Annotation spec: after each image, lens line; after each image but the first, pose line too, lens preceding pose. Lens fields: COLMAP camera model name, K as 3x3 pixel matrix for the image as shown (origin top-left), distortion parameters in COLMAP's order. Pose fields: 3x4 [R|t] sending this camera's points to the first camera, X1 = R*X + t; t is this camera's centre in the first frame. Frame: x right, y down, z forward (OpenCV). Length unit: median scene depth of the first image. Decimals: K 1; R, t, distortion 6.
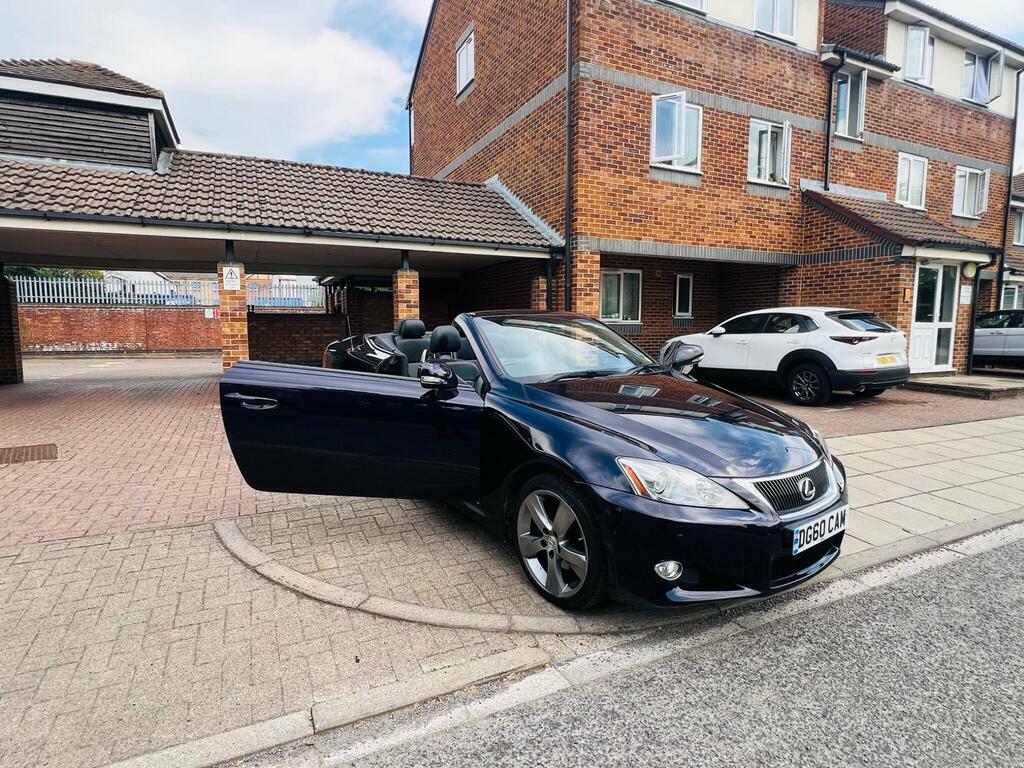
lens RADIAL K [[553.9, 0, 507.3], [0, 553.9, 386.8], [0, 0, 1]] dist [-0.011497, 0.003362]
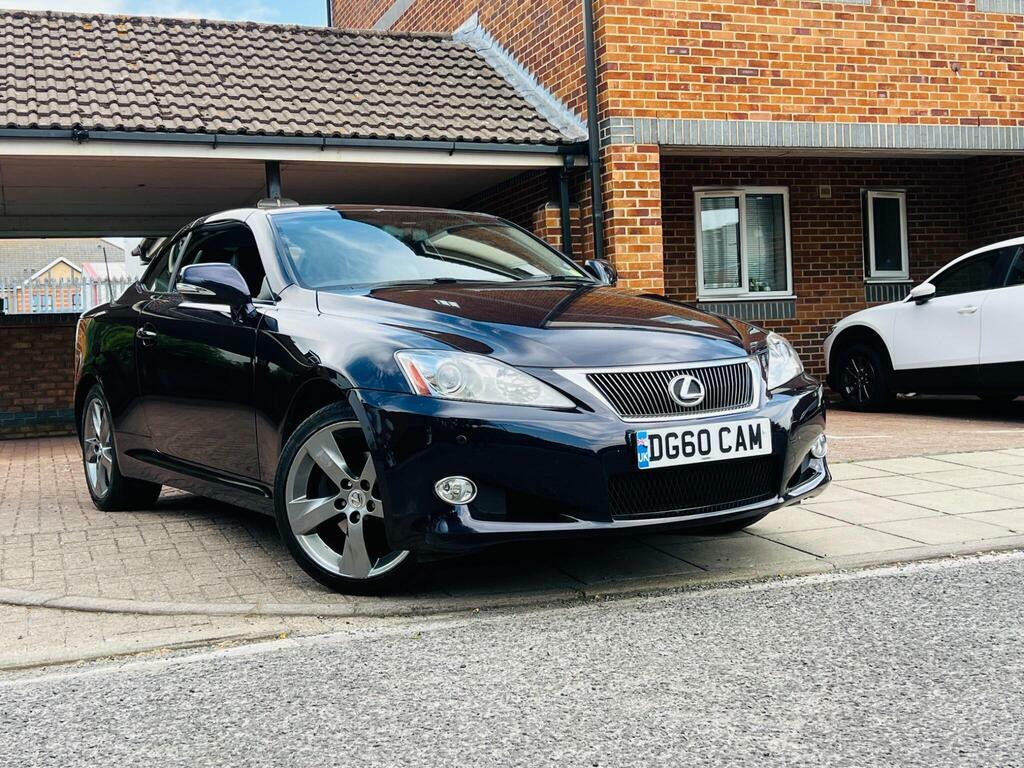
lens RADIAL K [[1282.3, 0, 524.3], [0, 1282.3, 376.6], [0, 0, 1]] dist [0.165525, -0.459433]
pose [[0.996005, -0.048465, -0.075001, 0.133154], [0.040326, 0.993498, -0.106465, 0.092439], [0.079673, 0.103015, 0.991484, -0.167856]]
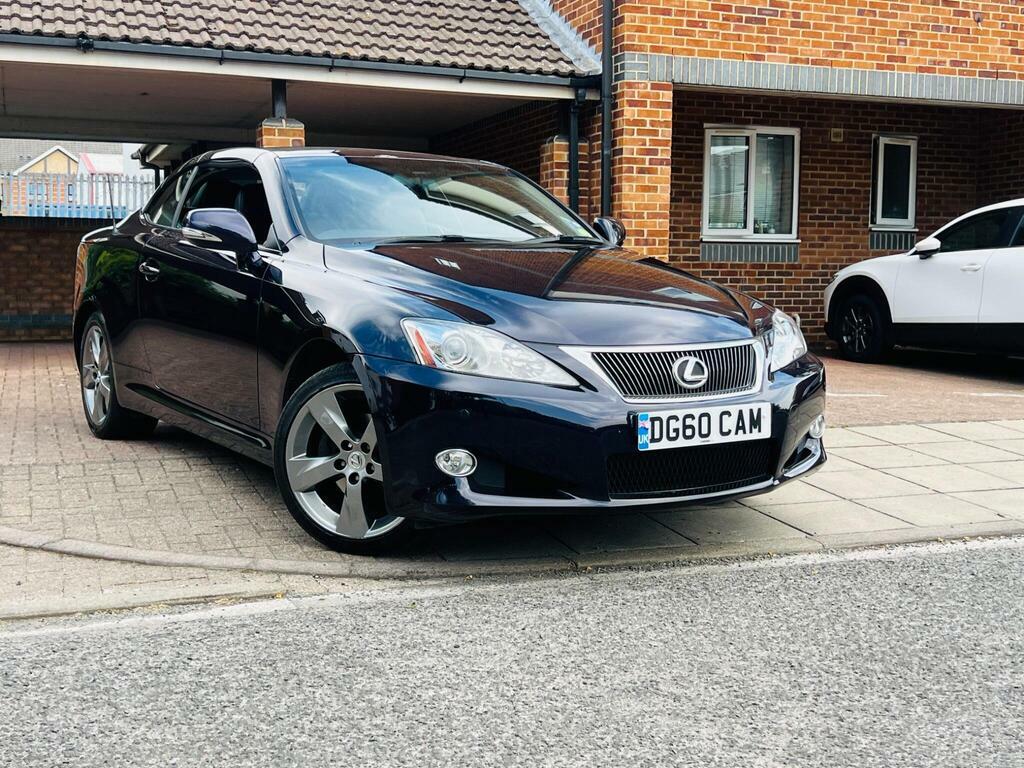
lens RADIAL K [[1285.1, 0, 528.3], [0, 1285.1, 384.3], [0, 0, 1]] dist [0.146975, -0.380442]
pose [[0.997597, 0.008920, -0.068712, 0.130137], [-0.011314, 0.999339, -0.034538, 0.072162], [0.068358, 0.035233, 0.997039, -0.171077]]
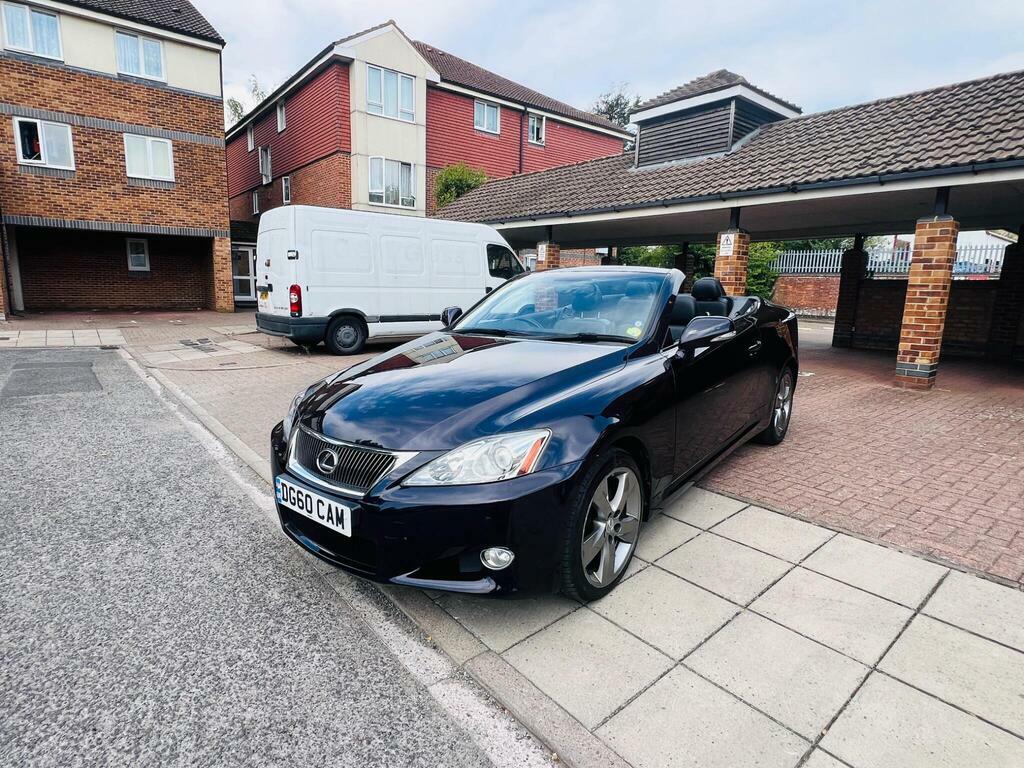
lens RADIAL K [[552.0, 0, 504.5], [0, 552.0, 385.6], [0, 0, 1]] dist [-0.003631, 0.002947]
pose [[0.238651, 0.177904, -0.954671, 0.408088], [-0.130207, 0.980061, 0.150086, -0.029599], [0.962337, 0.088486, 0.257057, 0.294196]]
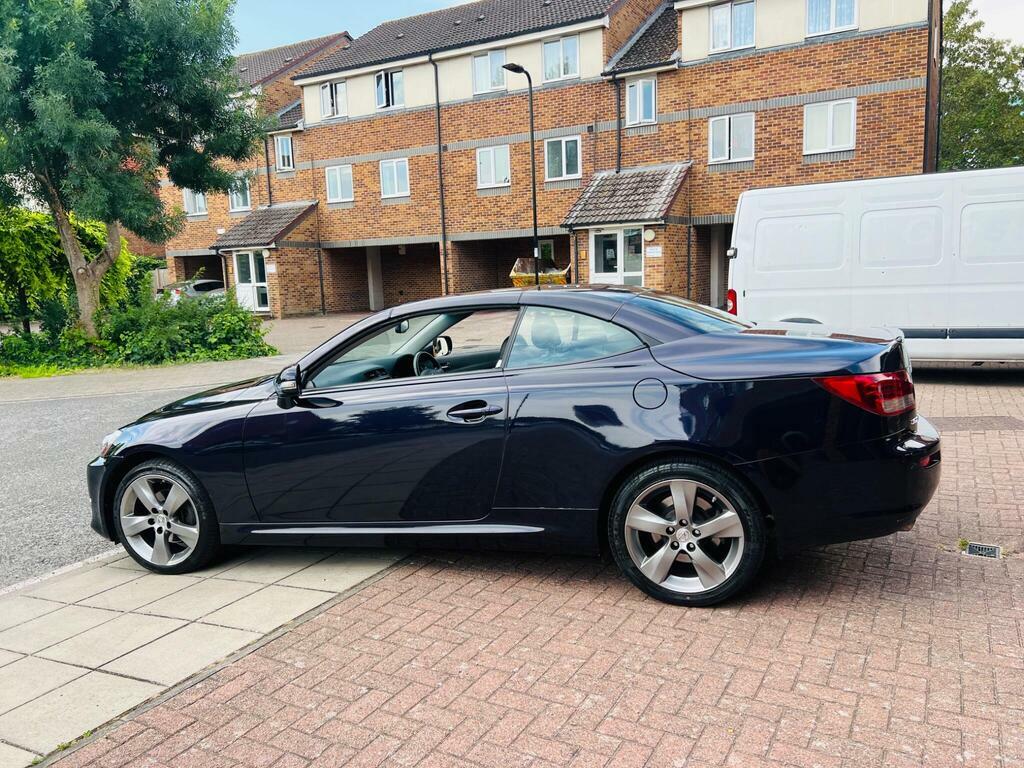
lens RADIAL K [[770.0, 0, 517.2], [0, 770.0, 384.0], [0, 0, 1]] dist [0.062613, -0.076859]
pose [[-0.804234, 0.113958, -0.583285, 0.274958], [-0.030879, 0.972106, 0.232498, -0.126830], [0.593510, 0.204994, -0.778282, 0.889014]]
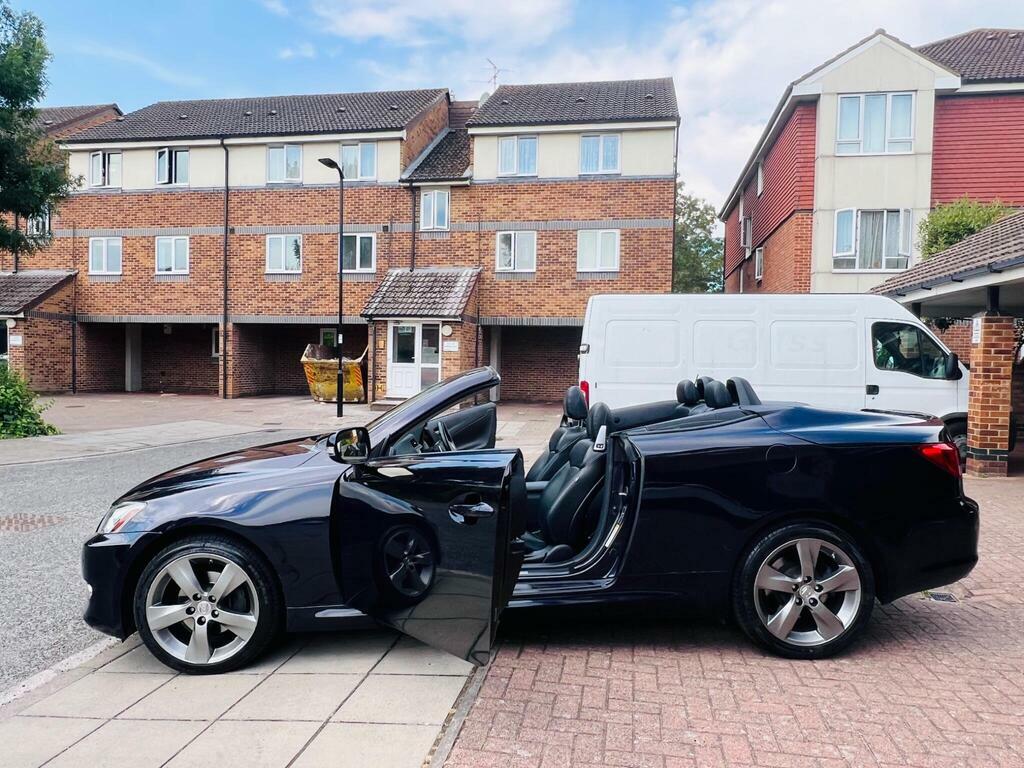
lens RADIAL K [[744.2, 0, 501.7], [0, 744.2, 394.3], [0, 0, 1]] dist [-0.006463, -0.002045]
pose [[-0.568214, 0.020775, -0.822619, 0.405184], [-0.110383, 0.988722, 0.101216, -0.093905], [0.815444, 0.148315, -0.559512, 0.732041]]
